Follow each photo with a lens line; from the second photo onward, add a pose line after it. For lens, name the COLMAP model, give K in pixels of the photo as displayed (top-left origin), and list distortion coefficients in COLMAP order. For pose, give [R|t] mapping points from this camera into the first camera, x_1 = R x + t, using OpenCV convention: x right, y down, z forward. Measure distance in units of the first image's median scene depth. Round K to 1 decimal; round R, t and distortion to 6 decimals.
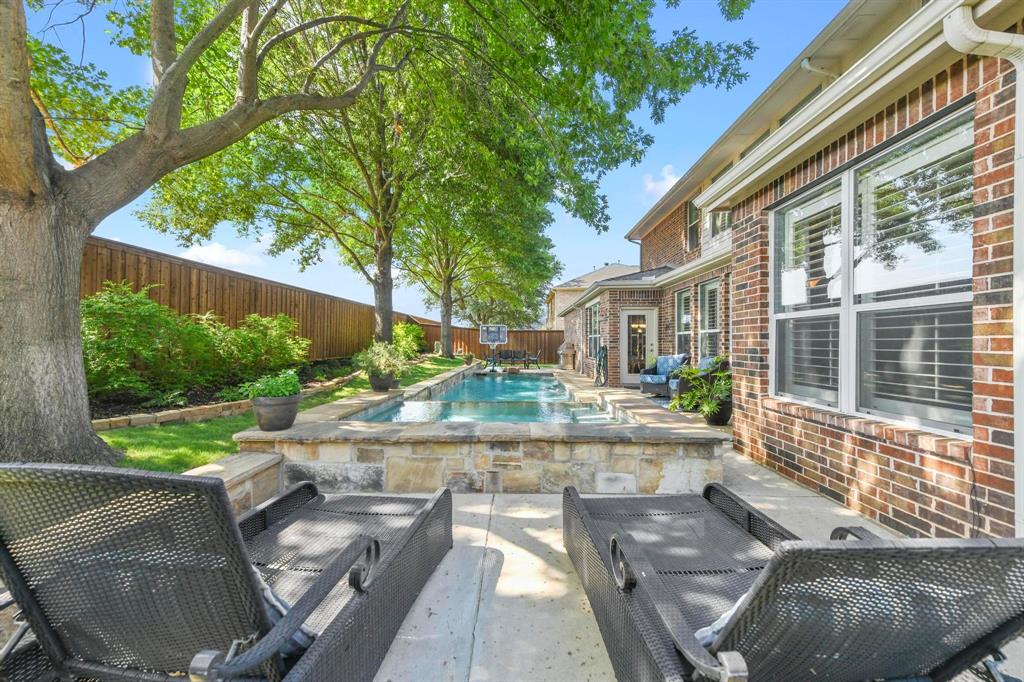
lens RADIAL K [[402.1, 0, 509.9], [0, 402.1, 341.9], [0, 0, 1]] dist [0.013501, 0.000183]
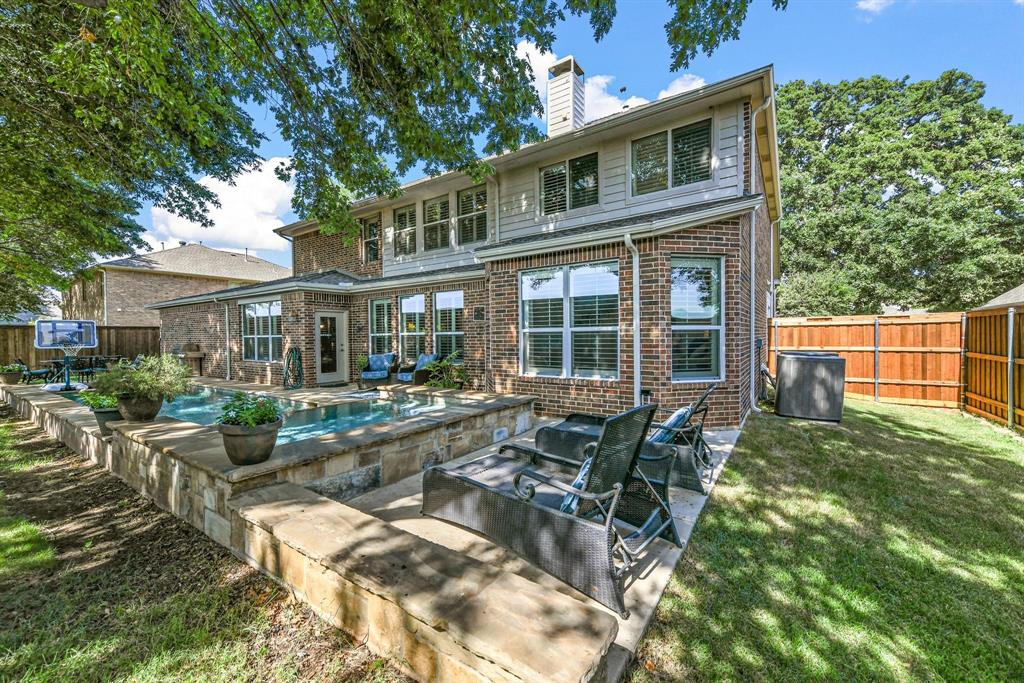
lens RADIAL K [[402.1, 0, 511.5], [0, 402.1, 341.0], [0, 0, 1]] dist [0.013501, 0.000183]
pose [[0.541212, -0.015559, 0.840742, -1.054309], [0.008083, 0.999879, 0.013300, -0.047452], [-0.840847, -0.000402, 0.541272, 0.083157]]
